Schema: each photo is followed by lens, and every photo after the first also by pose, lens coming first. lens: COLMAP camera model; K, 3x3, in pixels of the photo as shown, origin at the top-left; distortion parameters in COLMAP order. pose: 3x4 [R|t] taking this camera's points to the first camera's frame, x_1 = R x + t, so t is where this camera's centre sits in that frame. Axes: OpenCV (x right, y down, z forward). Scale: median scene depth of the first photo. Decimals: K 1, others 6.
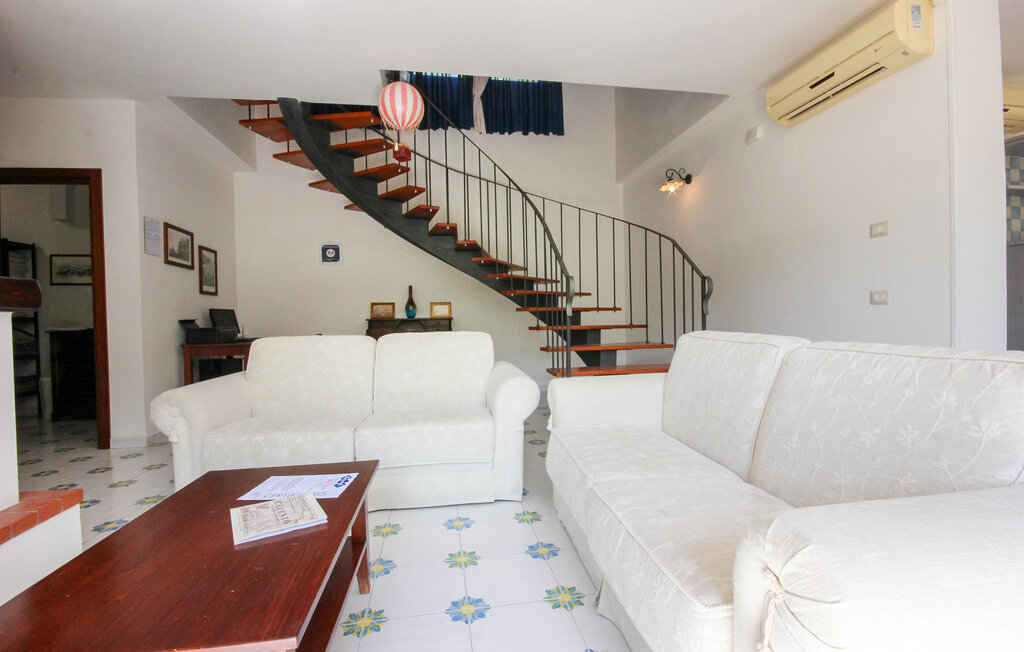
lens RADIAL K [[471.8, 0, 525.6], [0, 471.8, 324.5], [0, 0, 1]] dist [-0.000241, -0.000688]
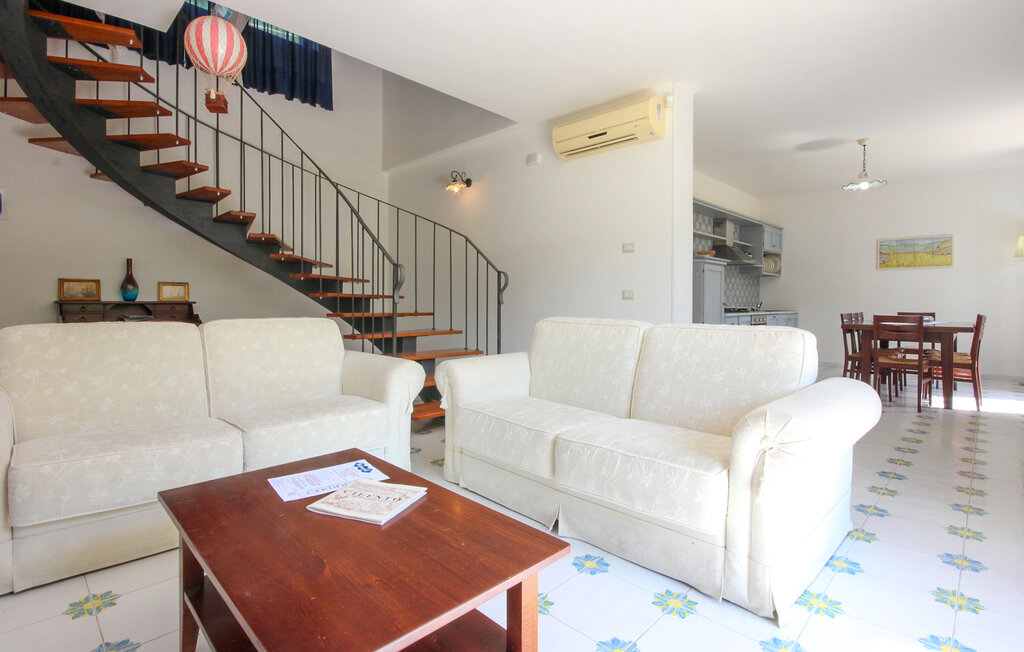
lens RADIAL K [[492.5, 0, 513.7], [0, 492.5, 306.8], [0, 0, 1]] dist [-0.000855, -0.001064]
pose [[0.808631, 0.016295, 0.588090, -0.310763], [-0.007940, 0.999828, -0.016787, 0.005360], [-0.588262, 0.008905, 0.808621, -0.005859]]
